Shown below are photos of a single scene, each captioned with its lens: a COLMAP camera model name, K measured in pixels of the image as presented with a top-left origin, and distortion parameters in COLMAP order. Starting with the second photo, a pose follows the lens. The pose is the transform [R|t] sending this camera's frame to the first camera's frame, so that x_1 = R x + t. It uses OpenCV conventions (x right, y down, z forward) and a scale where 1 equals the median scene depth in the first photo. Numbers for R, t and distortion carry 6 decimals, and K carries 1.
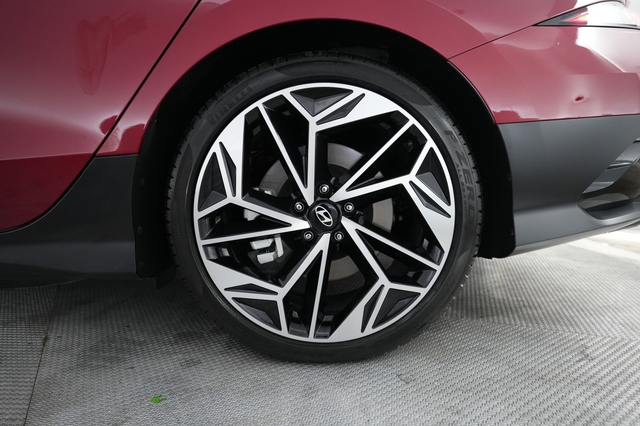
lens RADIAL K [[358.9, 0, 316.1], [0, 358.9, 215.3], [0, 0, 1]] dist [0.005698, 0.000216]
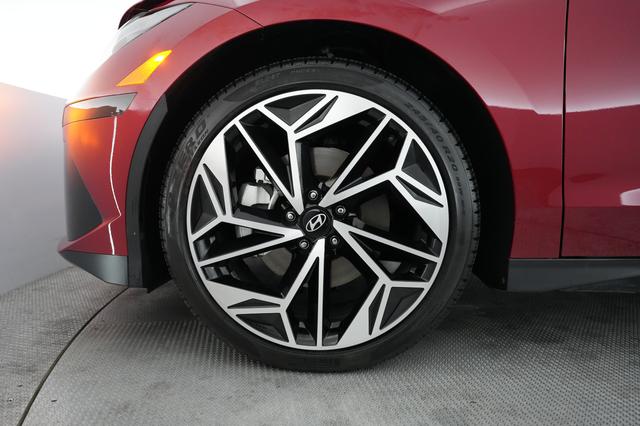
lens RADIAL K [[448.5, 0, 319.2], [0, 448.5, 215.7], [0, 0, 1]] dist [0.012913, 0.000283]
pose [[0.988408, -0.131903, -0.075179, 0.128038], [0.131773, 0.991257, -0.006715, -0.006618], [0.075407, -0.003269, 0.997147, -0.236193]]
